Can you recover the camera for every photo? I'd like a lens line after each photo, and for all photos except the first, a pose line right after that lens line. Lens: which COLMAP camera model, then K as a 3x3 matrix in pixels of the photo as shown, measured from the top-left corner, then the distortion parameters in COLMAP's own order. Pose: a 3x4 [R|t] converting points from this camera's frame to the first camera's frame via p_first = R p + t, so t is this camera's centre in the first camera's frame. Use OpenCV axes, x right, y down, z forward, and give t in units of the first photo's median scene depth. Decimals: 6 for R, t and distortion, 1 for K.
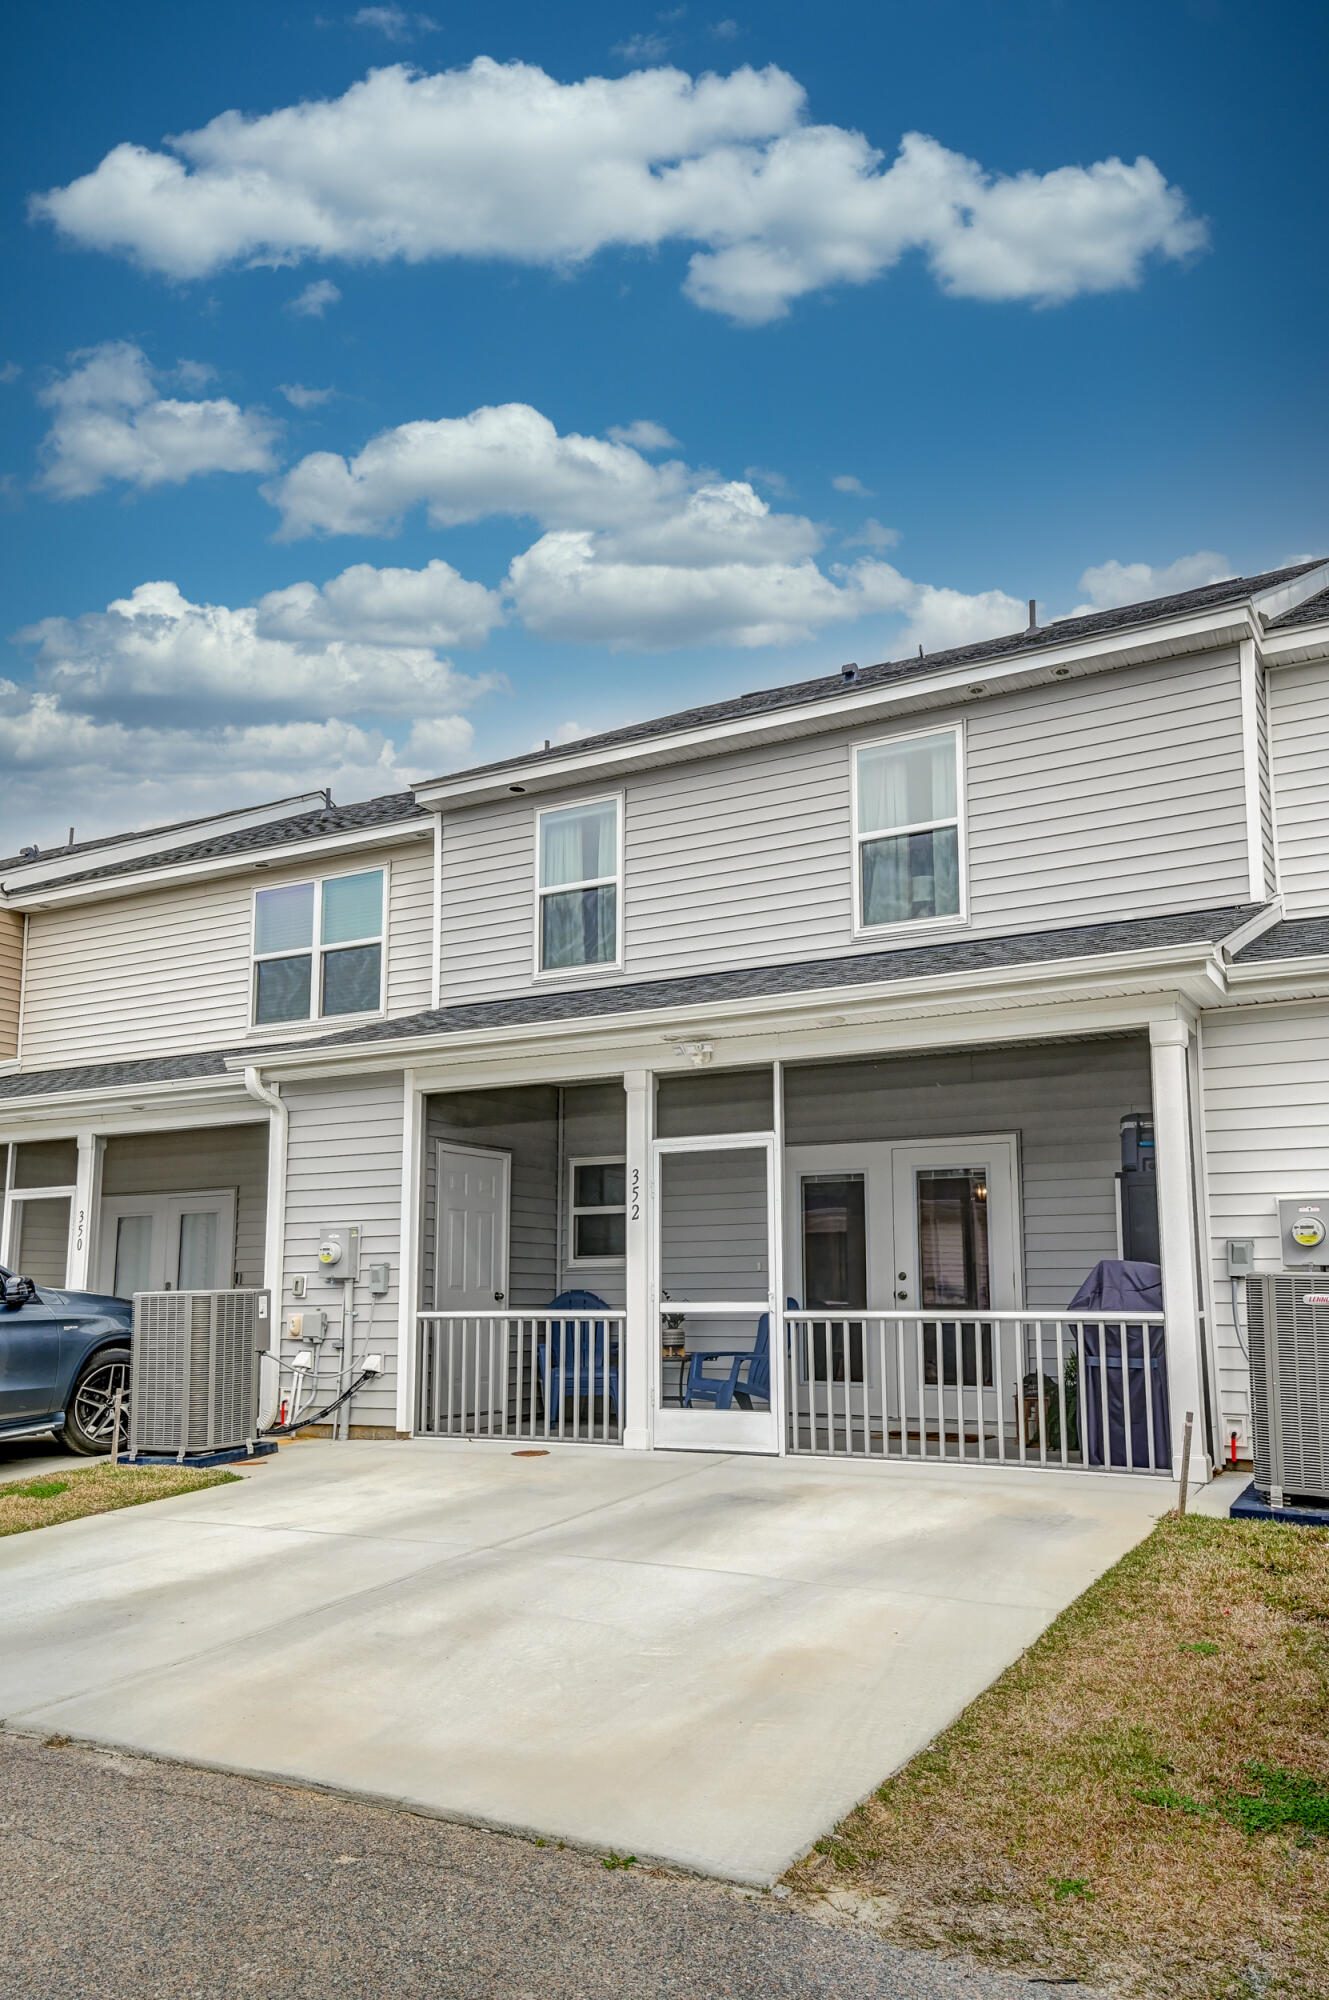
lens RADIAL K [[1543.0, 0, 666.7], [0, 1543.0, 1064.3], [0, 0, 1]] dist [0.067568, -0.008063]
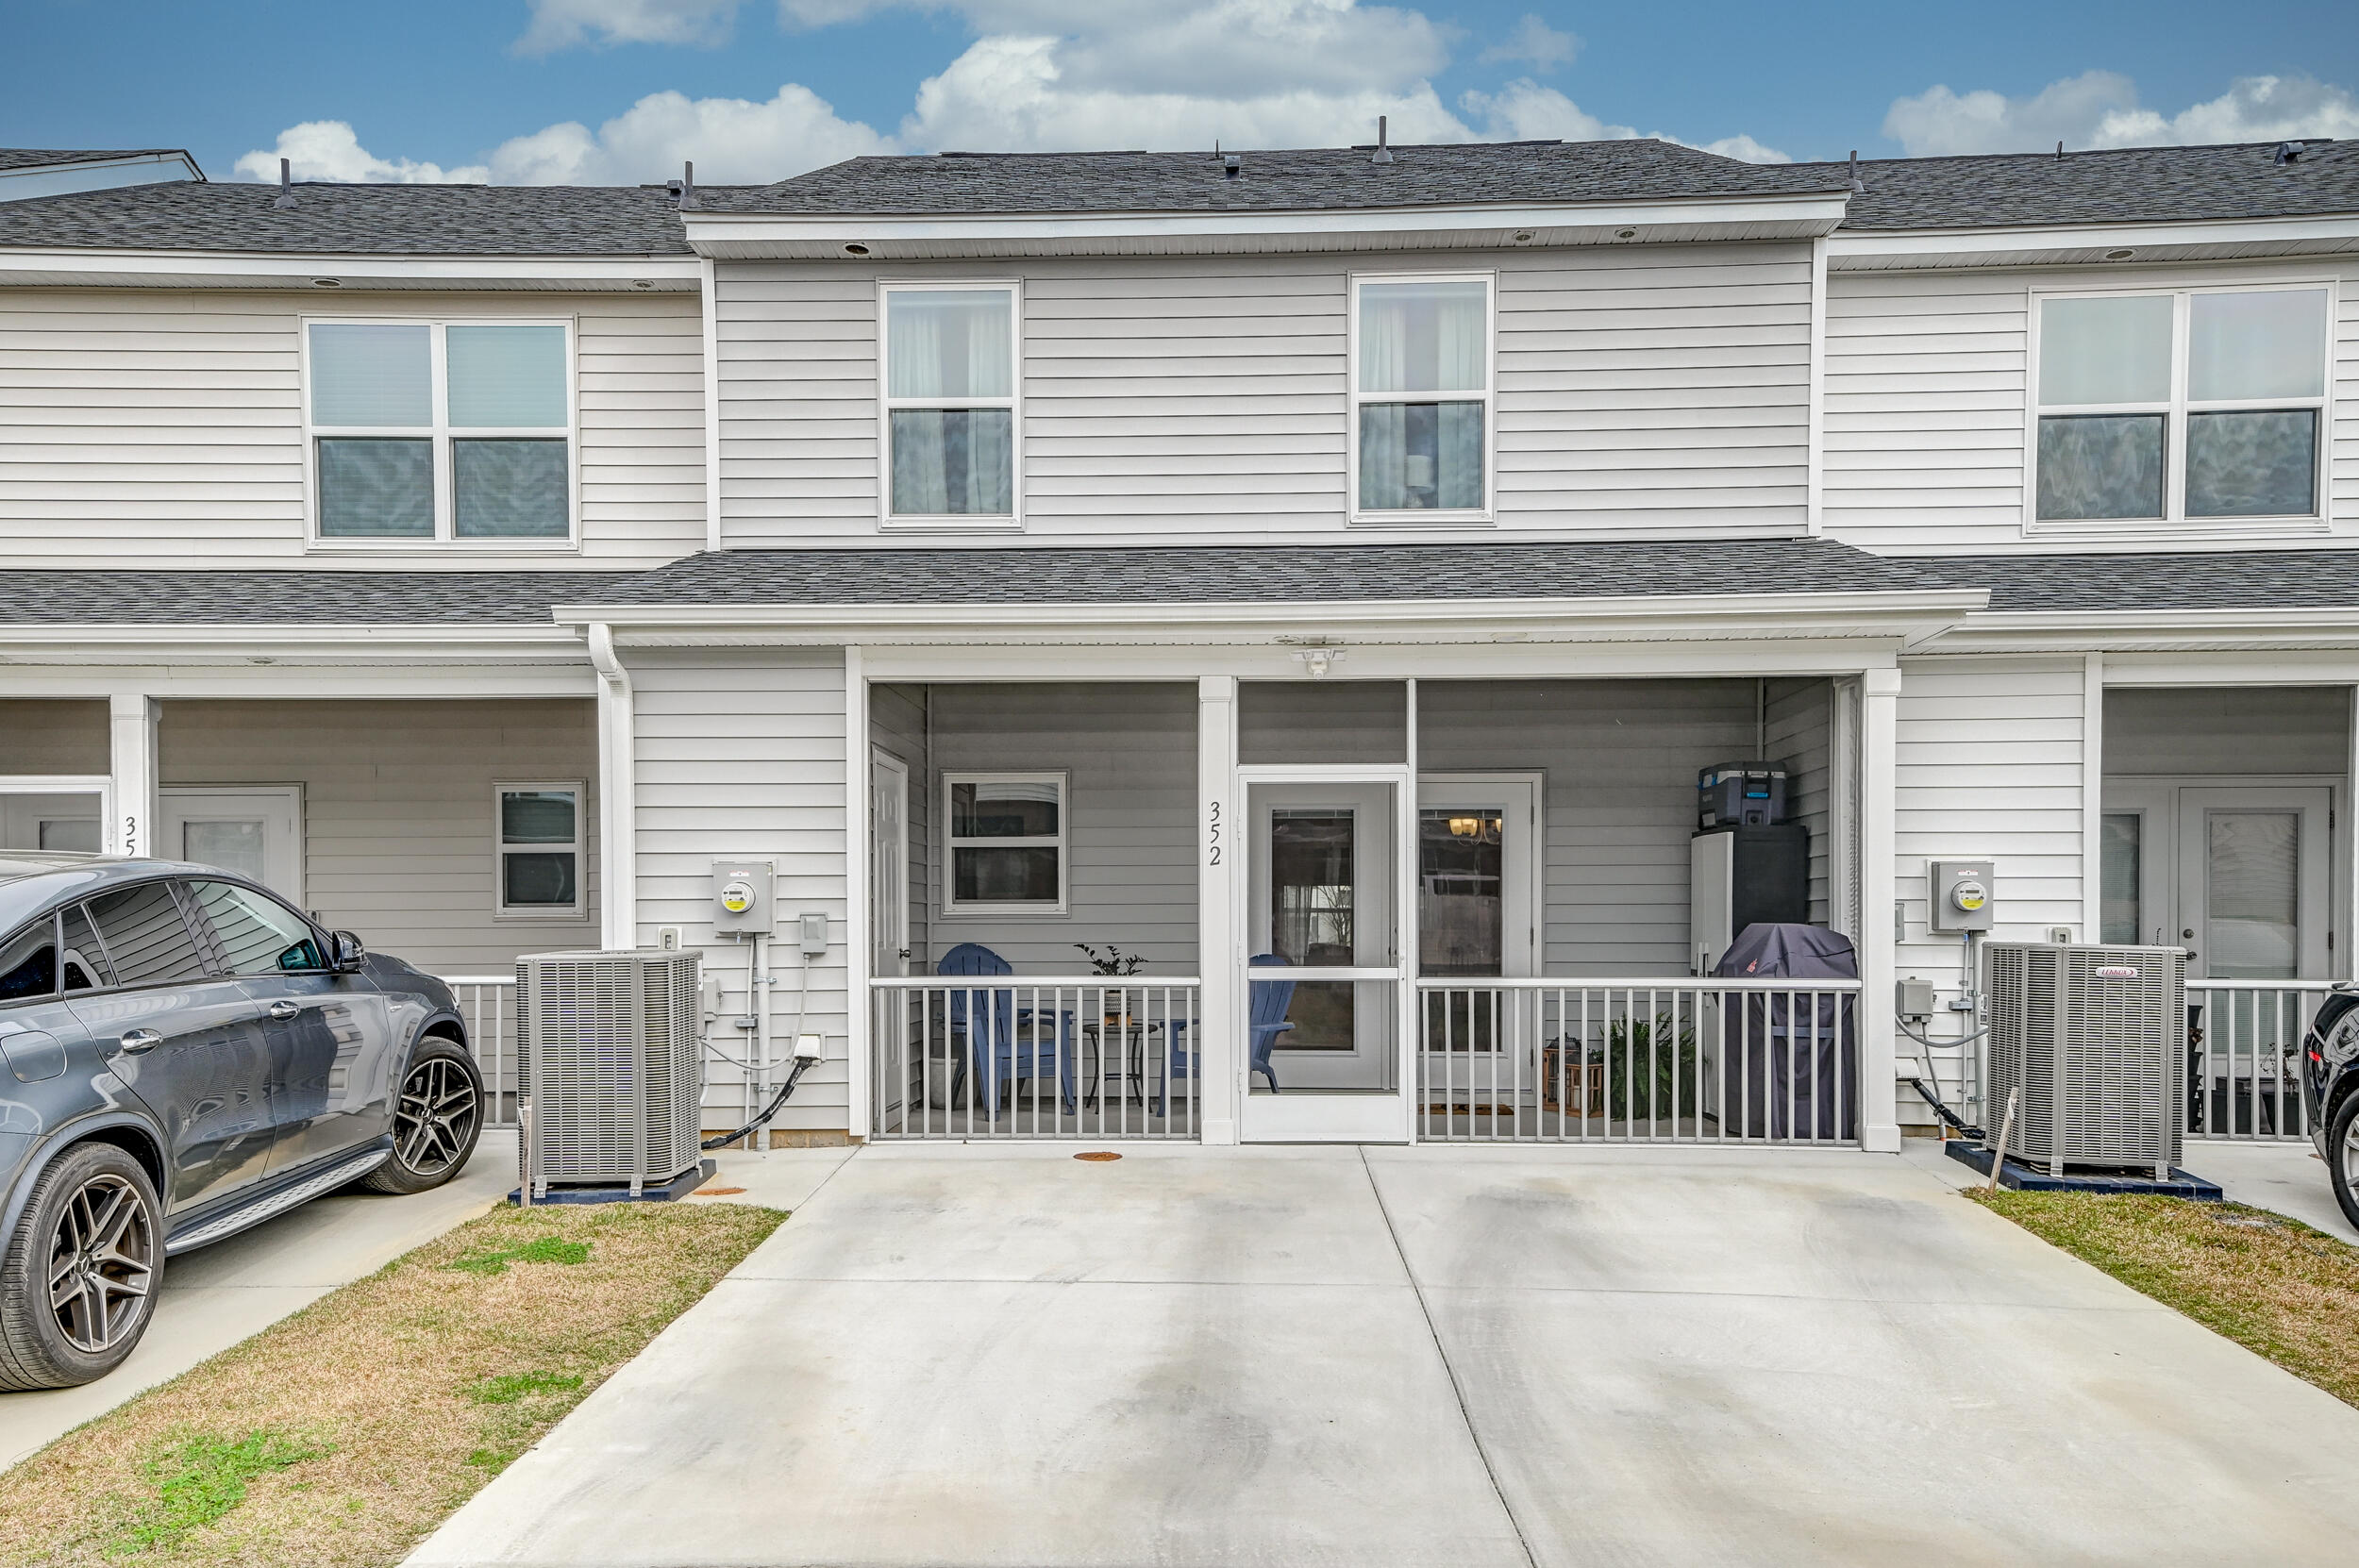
lens RADIAL K [[1819.8, 0, 1170.1], [0, 1819.8, 916.9], [0, 0, 1]] dist [0.067568, -0.008063]
pose [[0.880480, 0.003262, 0.474073, -0.449464], [-0.076111, 0.987978, 0.134562, 0.002130], [-0.467934, -0.154561, 0.870143, 0.175261]]
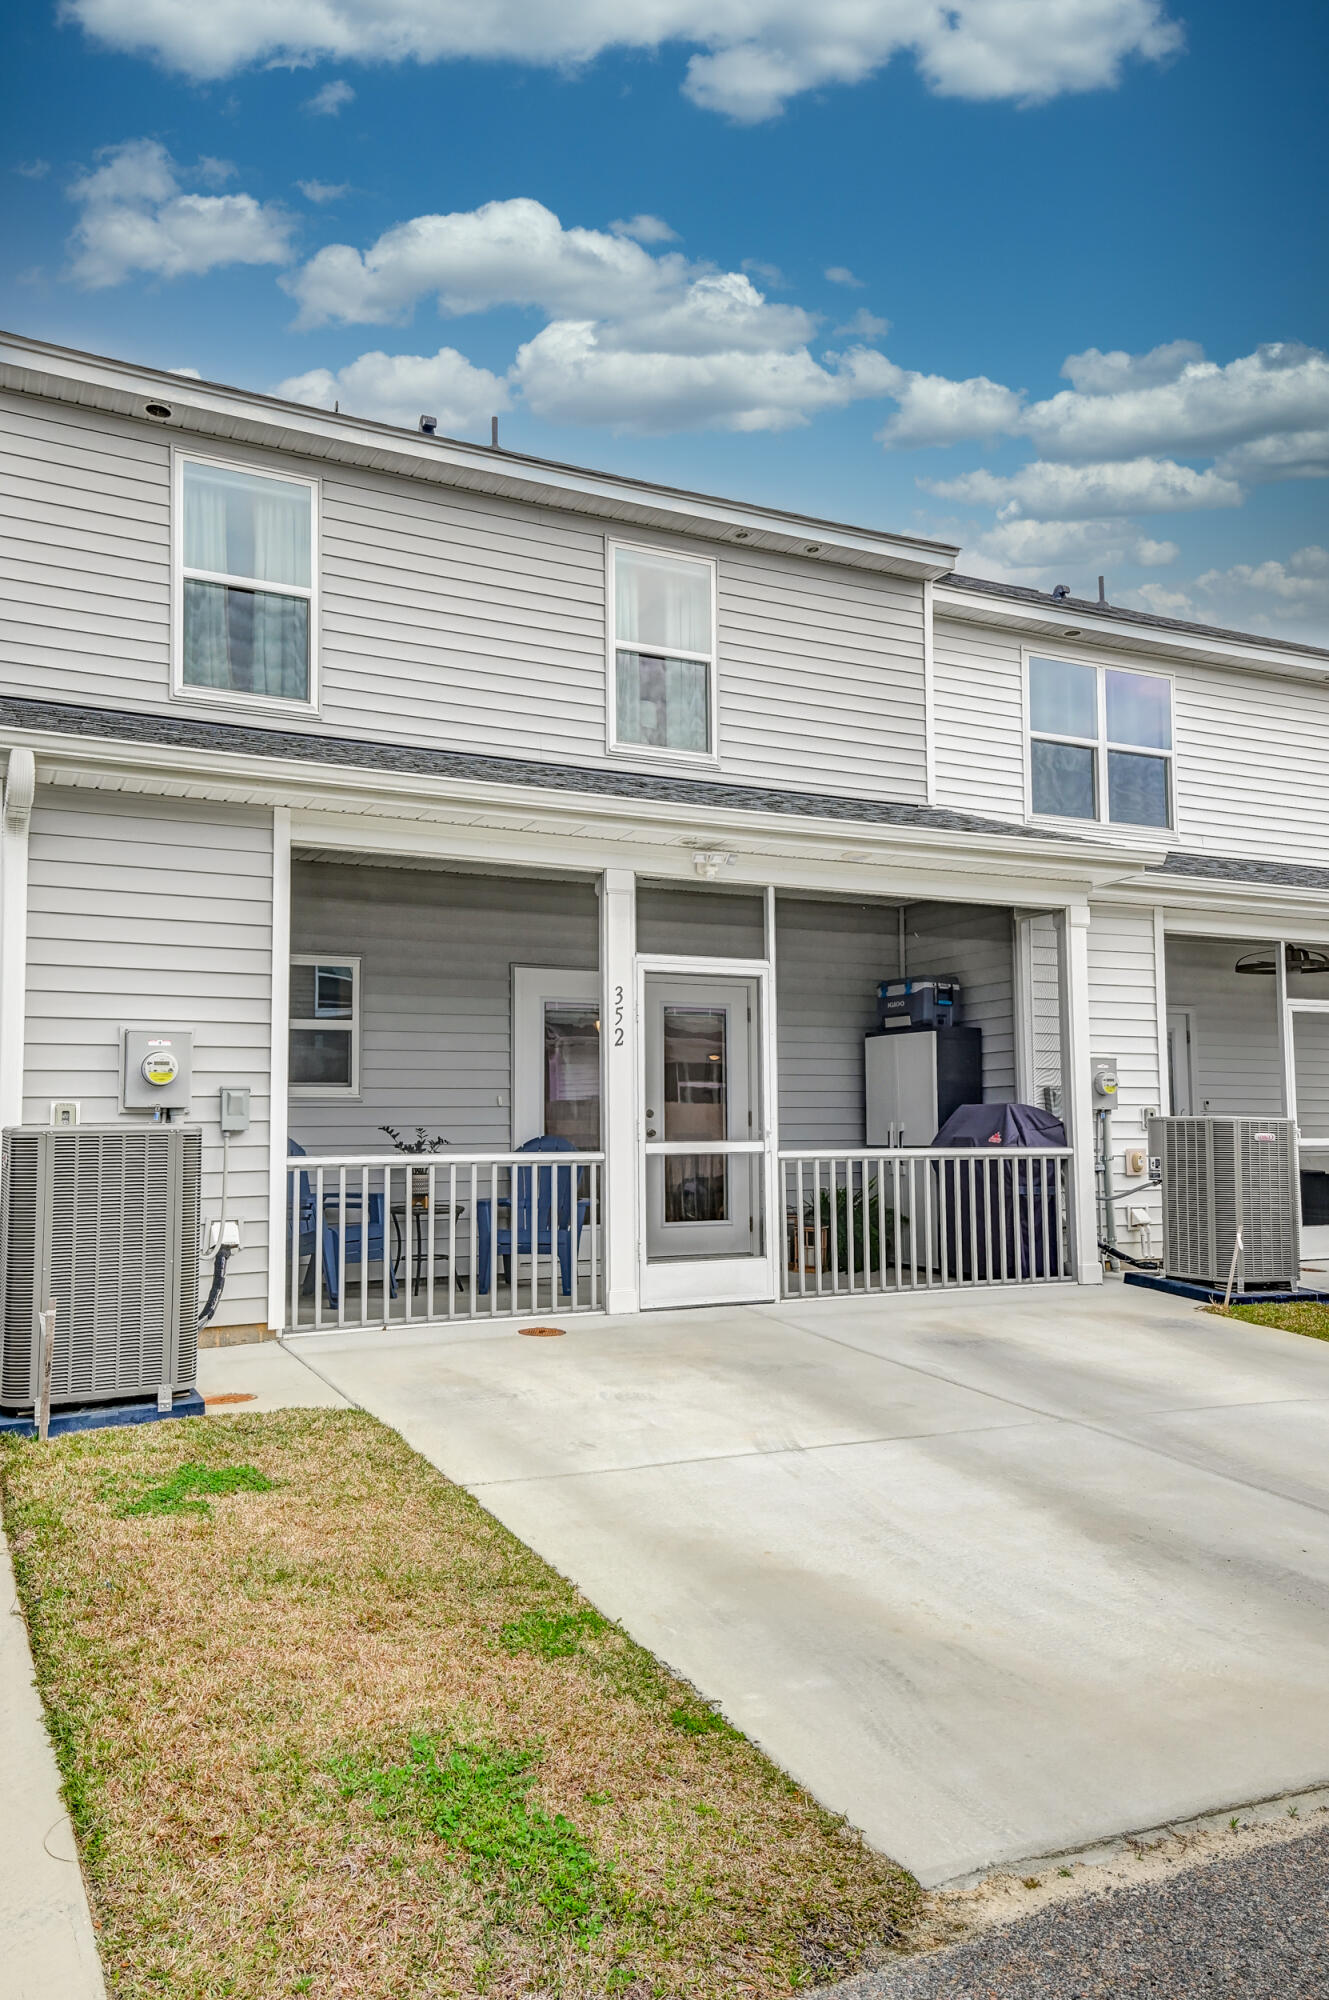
lens RADIAL K [[1508.1, 0, 664.5], [0, 1508.1, 1000.0], [0, 0, 1]] dist [0.074689, 0.000934]
pose [[0.527805, 0.072444, 0.846270, -0.654888], [-0.127682, 0.991801, -0.005268, 0.071214], [-0.839714, -0.105273, 0.532728, 0.501433]]
